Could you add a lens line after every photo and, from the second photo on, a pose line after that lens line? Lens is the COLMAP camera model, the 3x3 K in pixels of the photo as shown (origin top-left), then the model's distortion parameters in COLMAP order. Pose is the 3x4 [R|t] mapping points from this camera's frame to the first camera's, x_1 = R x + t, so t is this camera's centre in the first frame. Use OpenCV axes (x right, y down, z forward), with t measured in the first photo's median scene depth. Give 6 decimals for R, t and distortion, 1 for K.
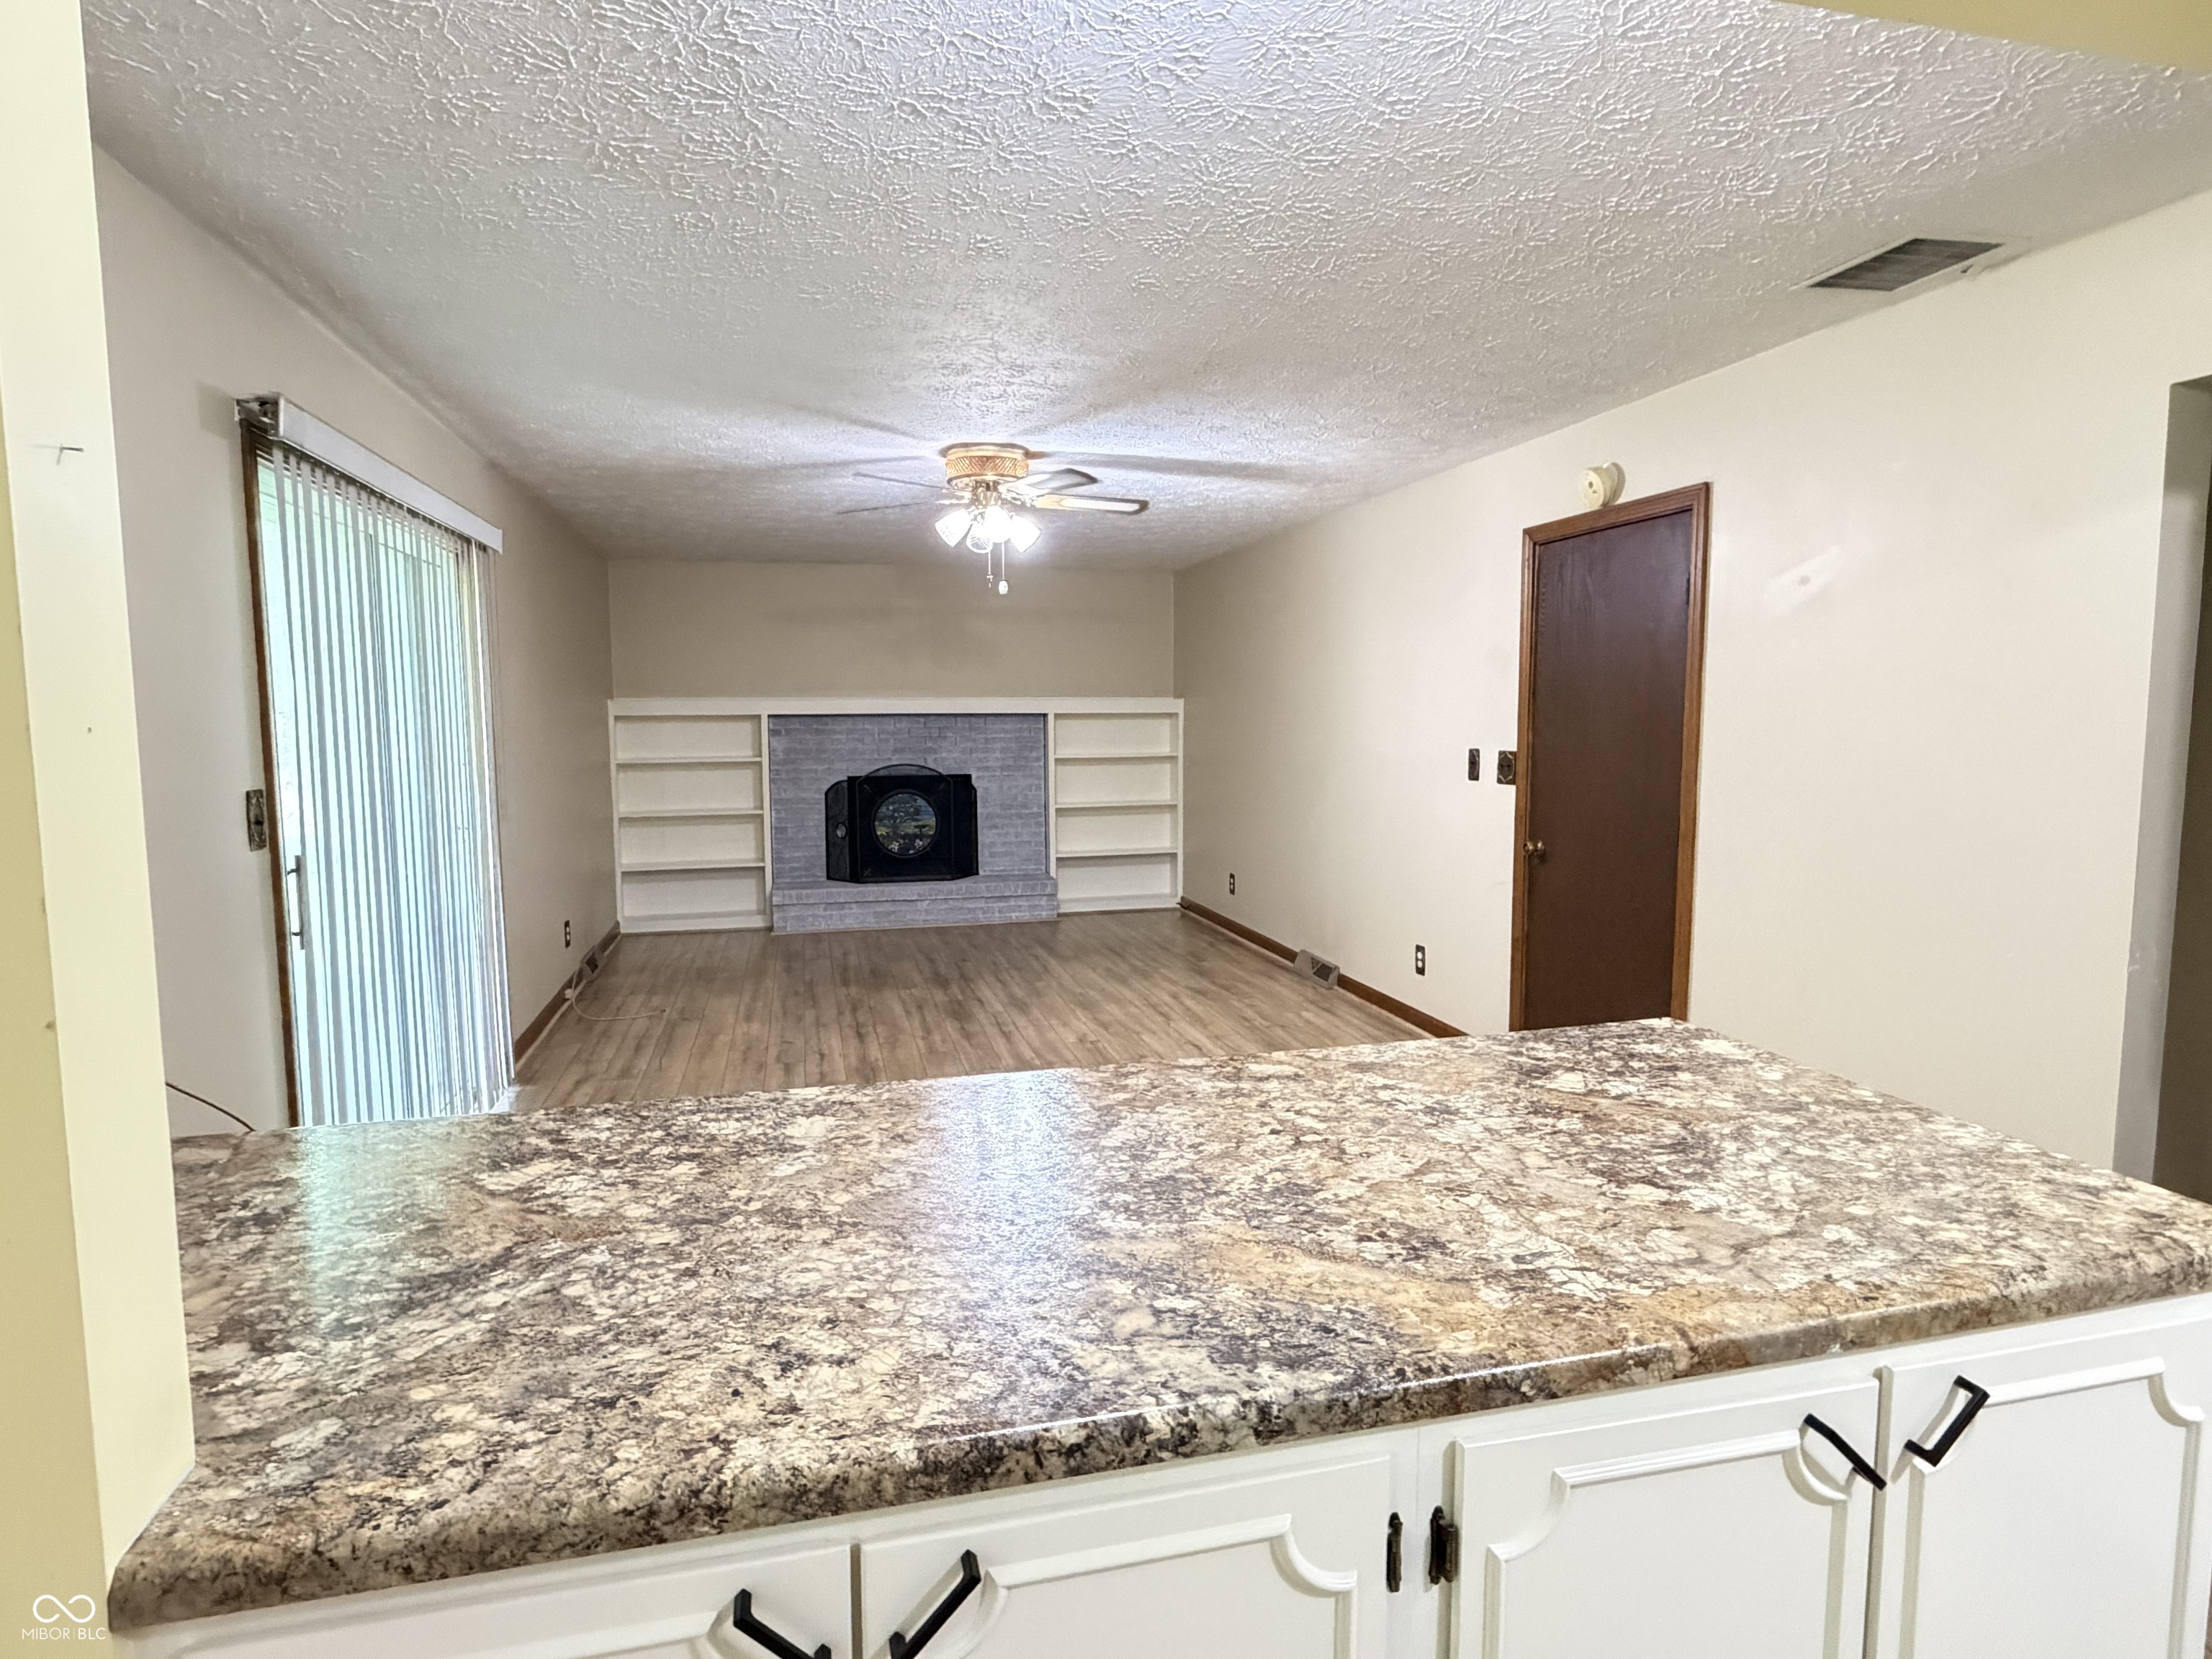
lens RADIAL K [[1218.7, 0, 1106.0], [0, 1218.7, 829.5], [0, 0, 1]] dist [0.013158, -0.001974]
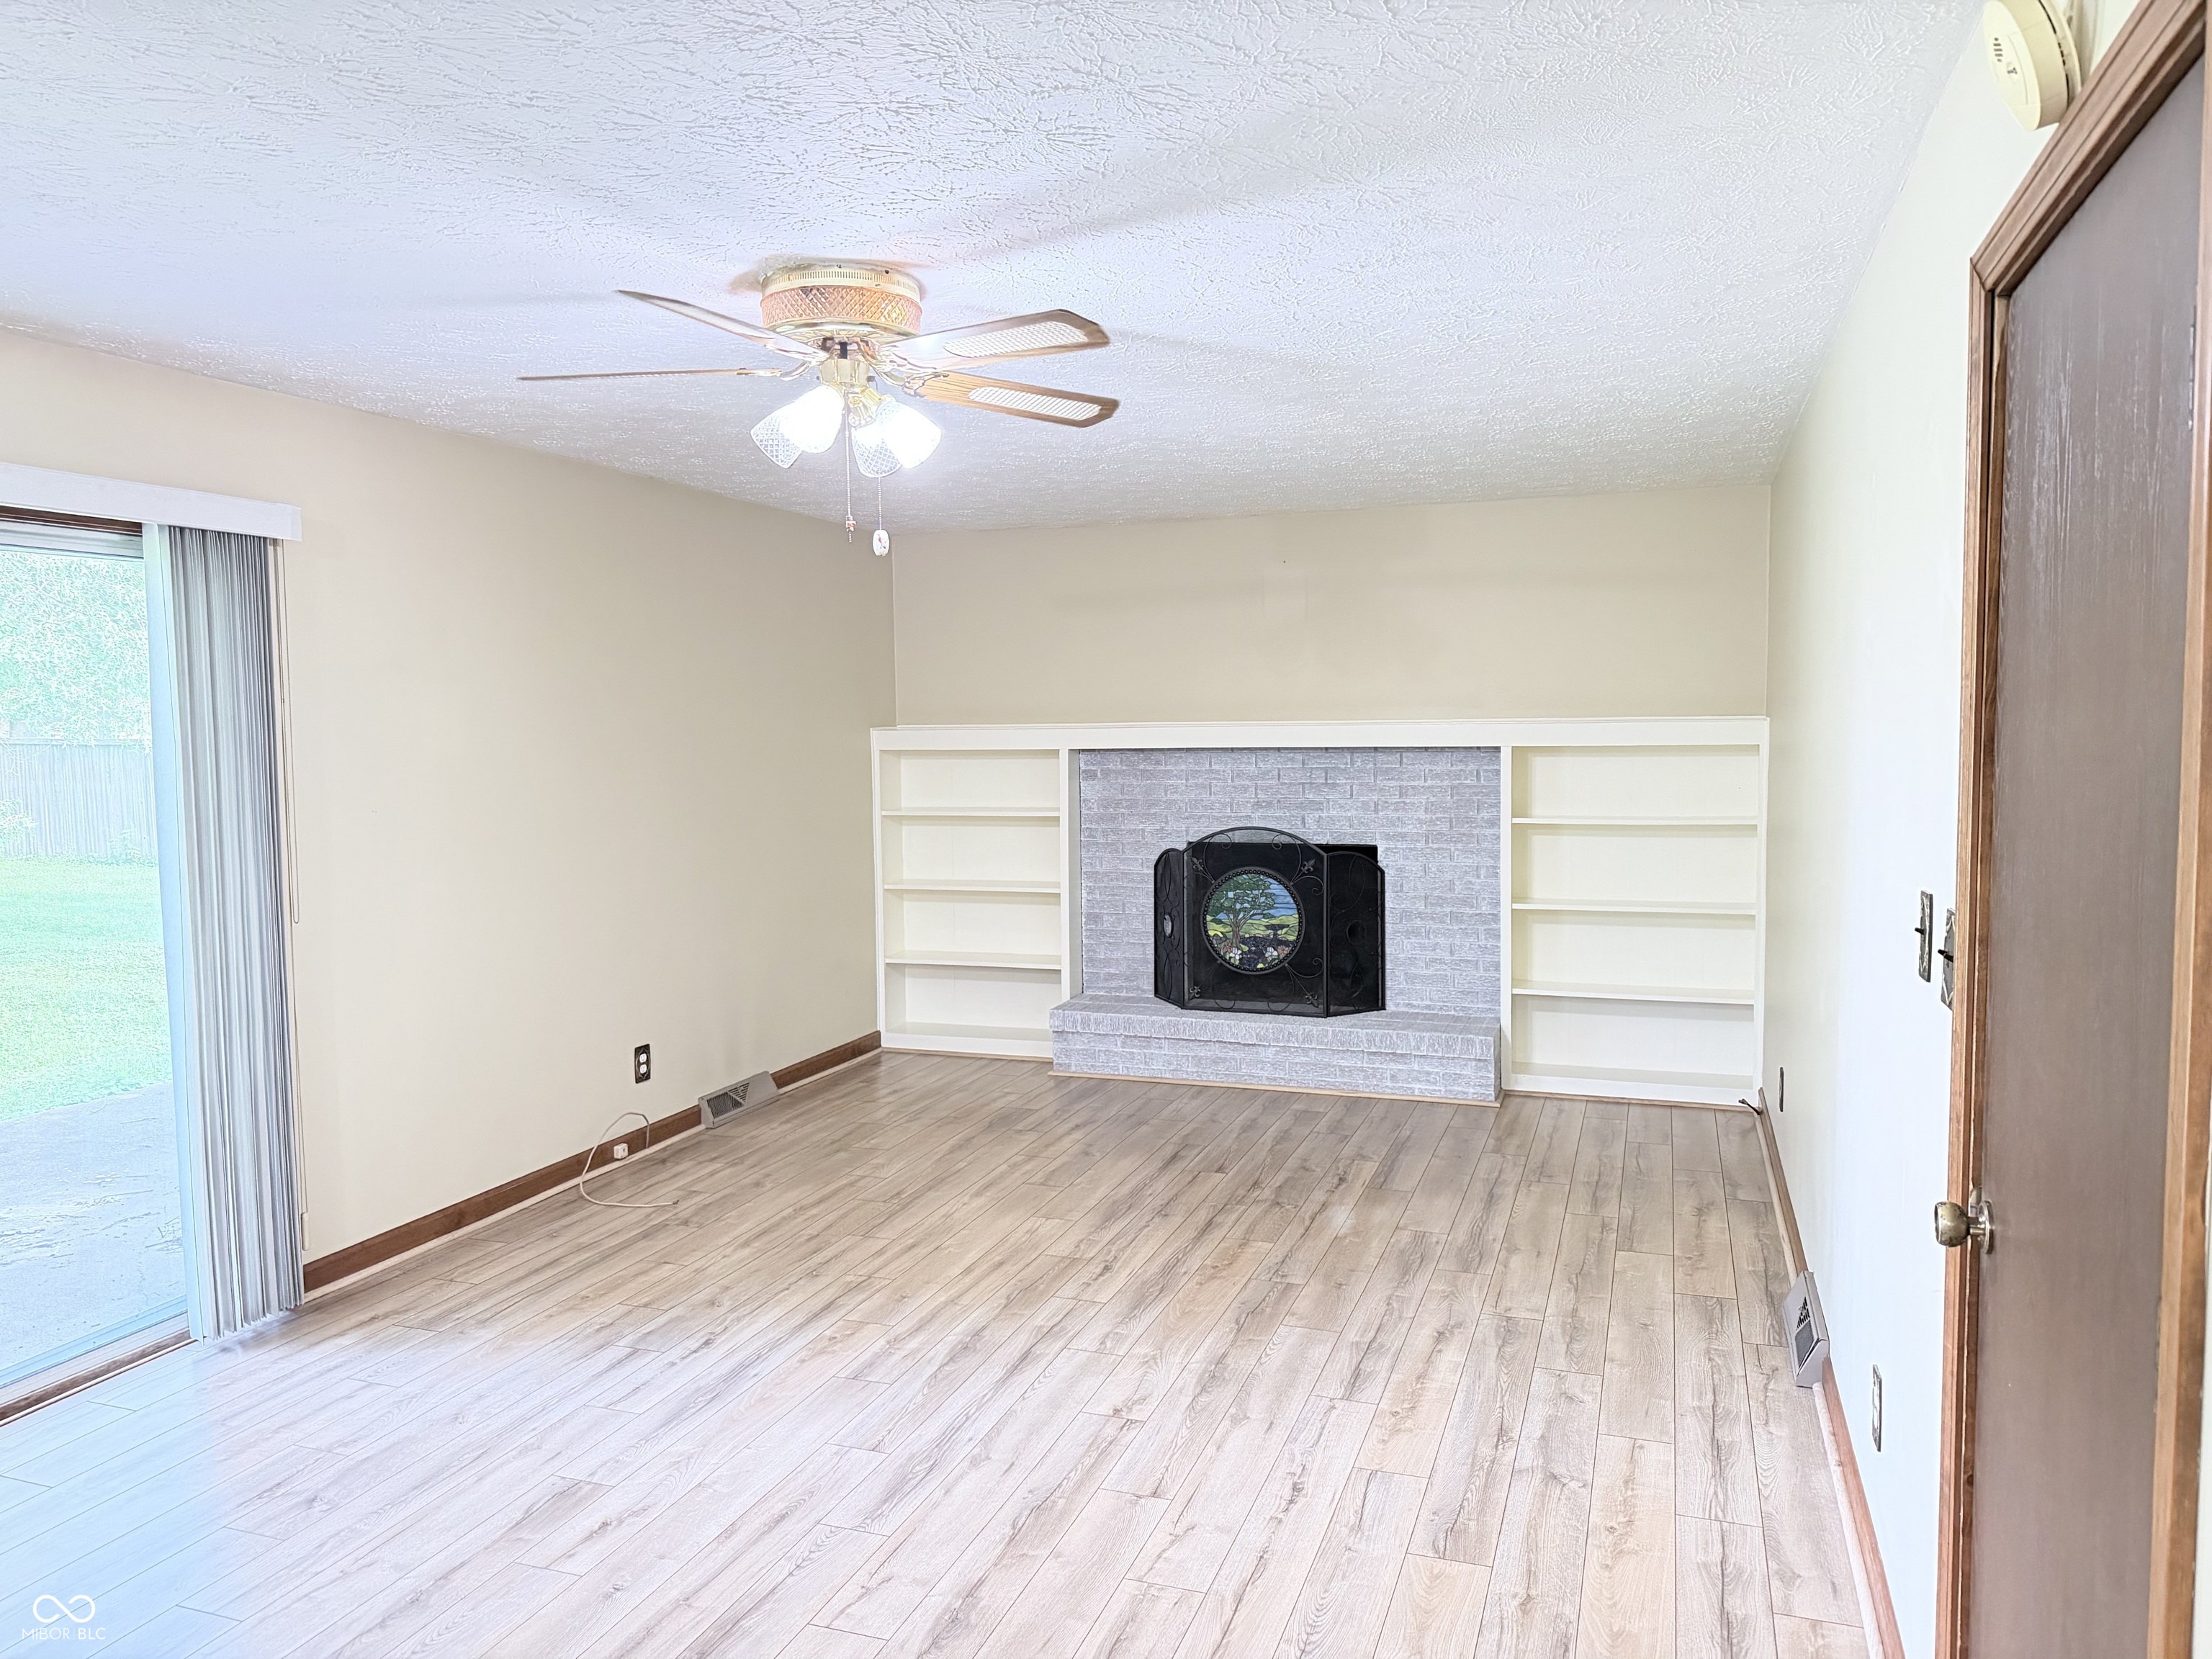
lens RADIAL K [[1561.7, 0, 1106.0], [0, 1561.7, 829.5], [0, 0, 1]] dist [0.132474, -0.289570]
pose [[0.836609, 0.035161, -0.546670, 0.224676], [-0.046379, 0.998901, -0.006731, -0.045328], [0.545833, 0.030985, 0.837321, 0.292307]]
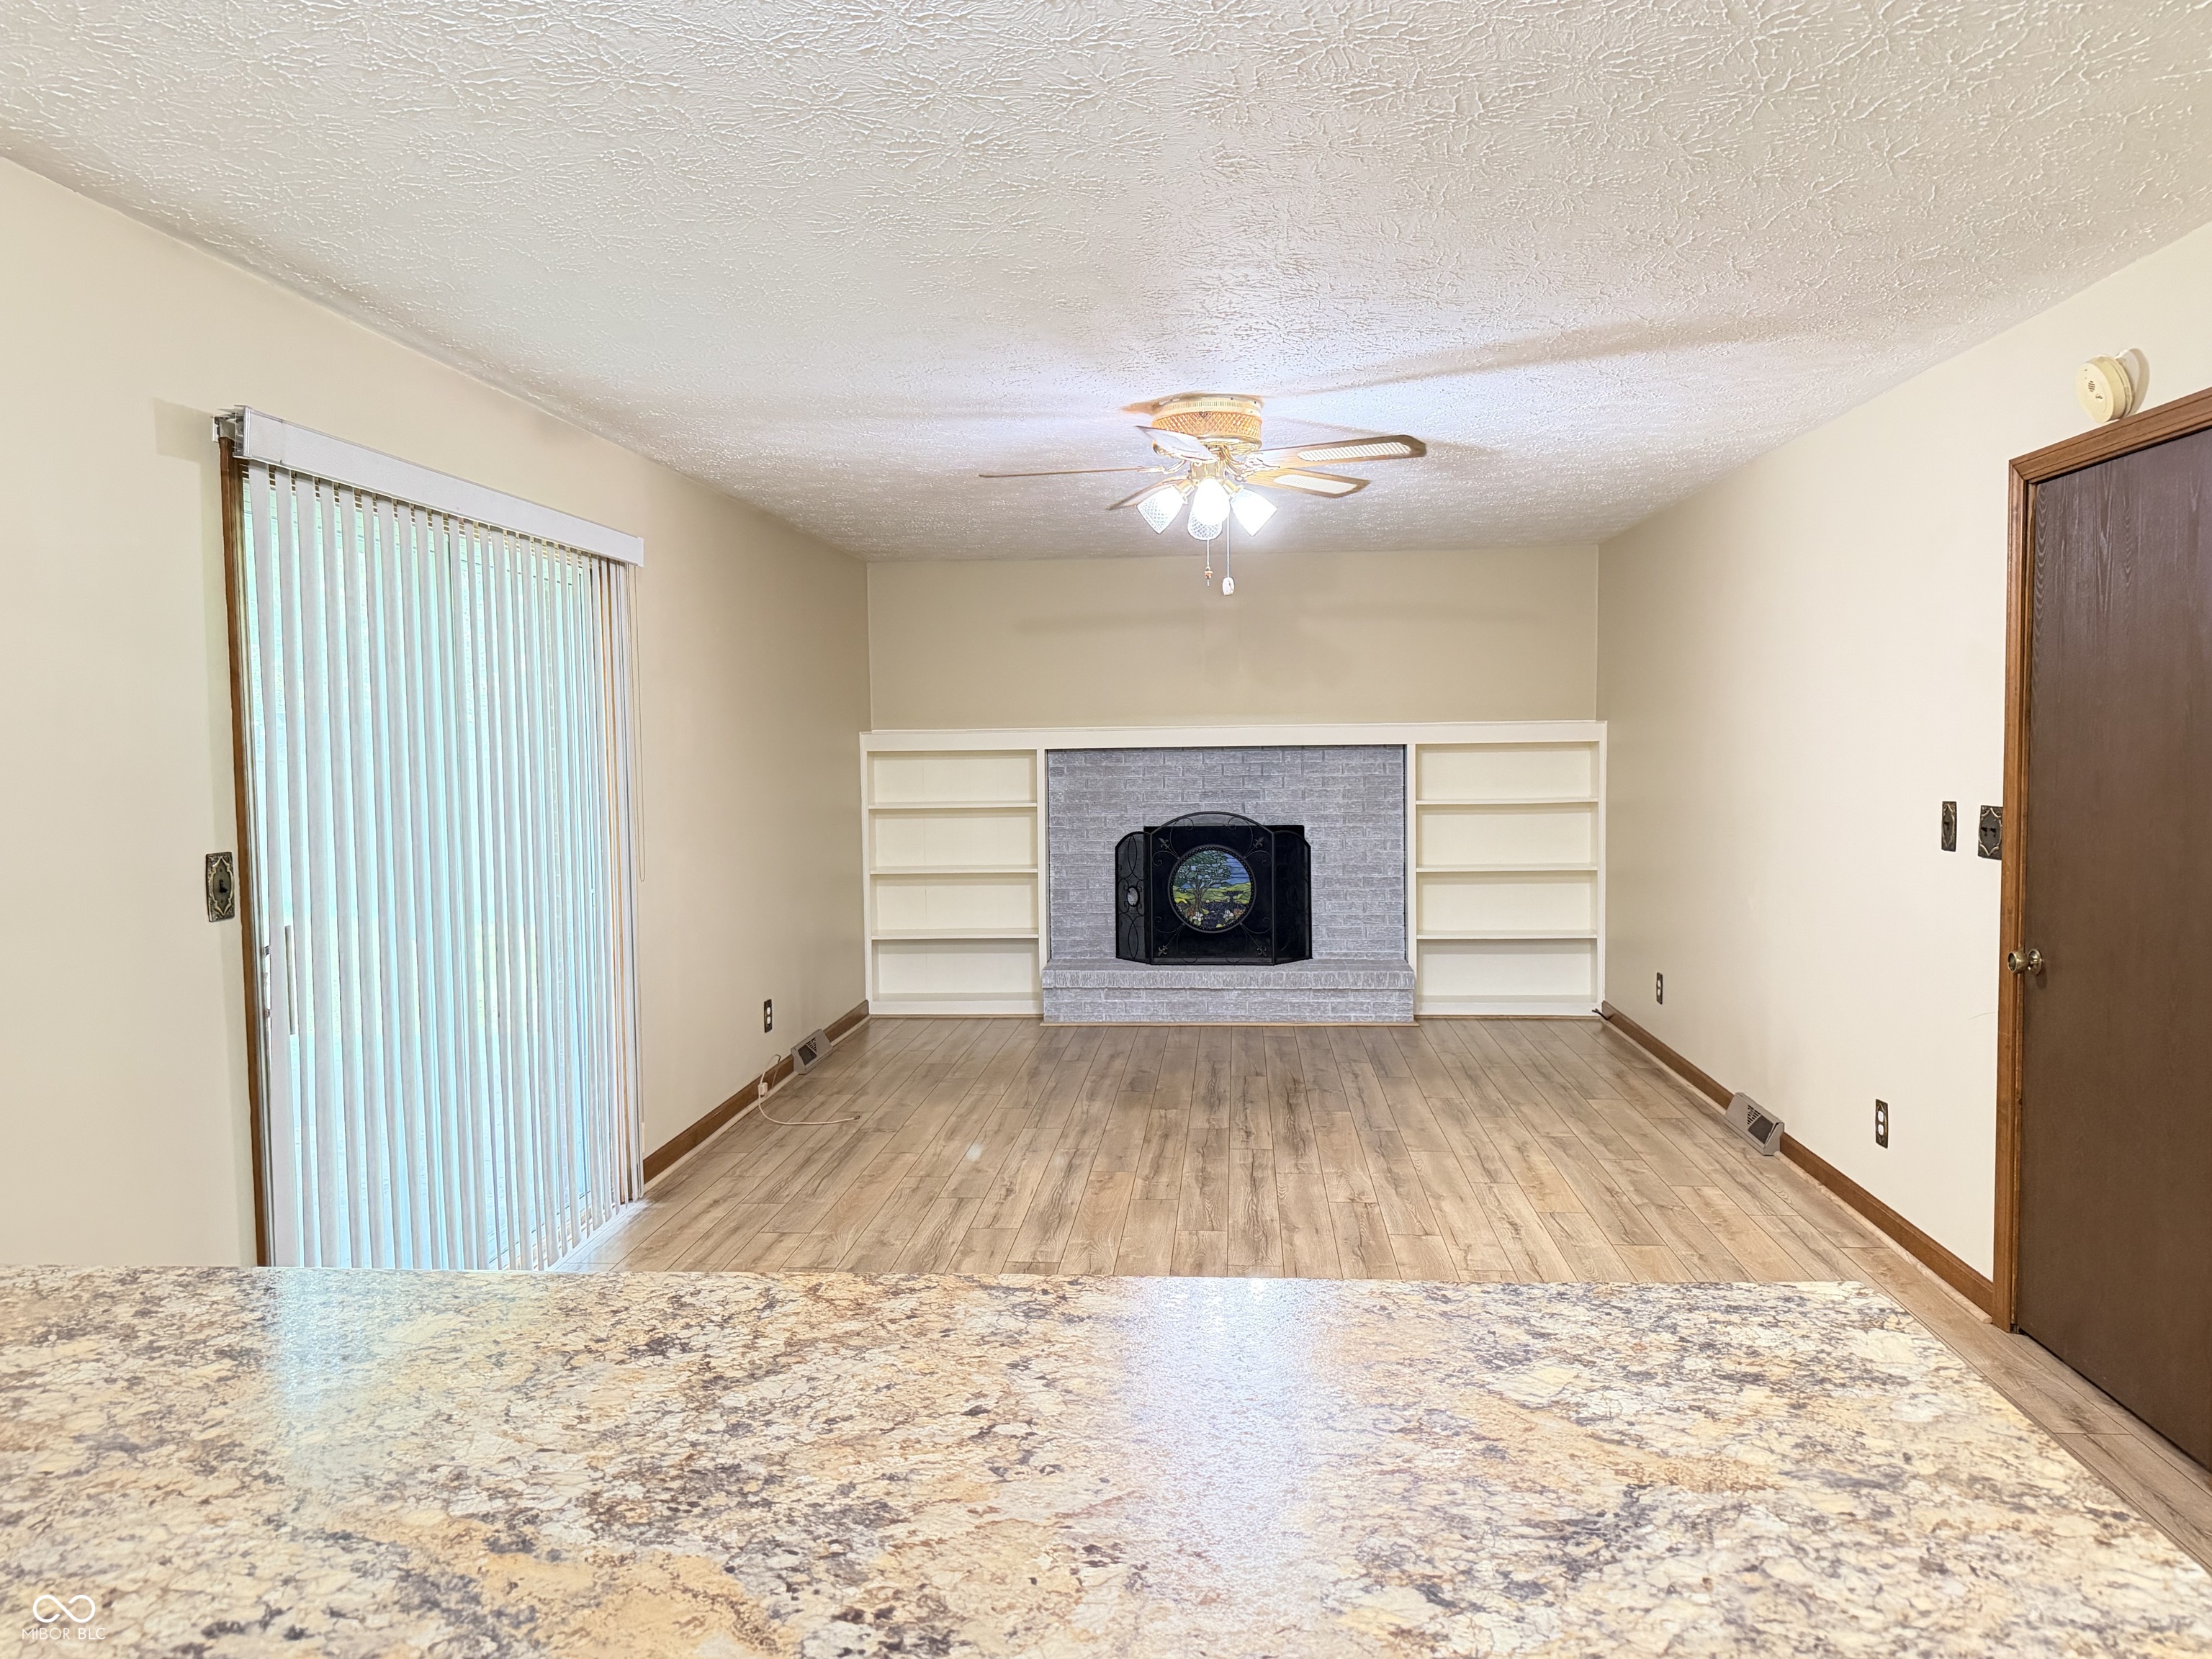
lens RADIAL K [[1582.6, 0, 1107.2], [0, 1582.6, 840.7], [0, 0, 1]] dist [0.061042, -0.069948]
pose [[0.947418, 0.013971, -0.319694, 0.095824], [-0.023226, 0.999414, -0.025156, -0.008965], [0.319155, 0.031259, 0.947187, 0.036339]]
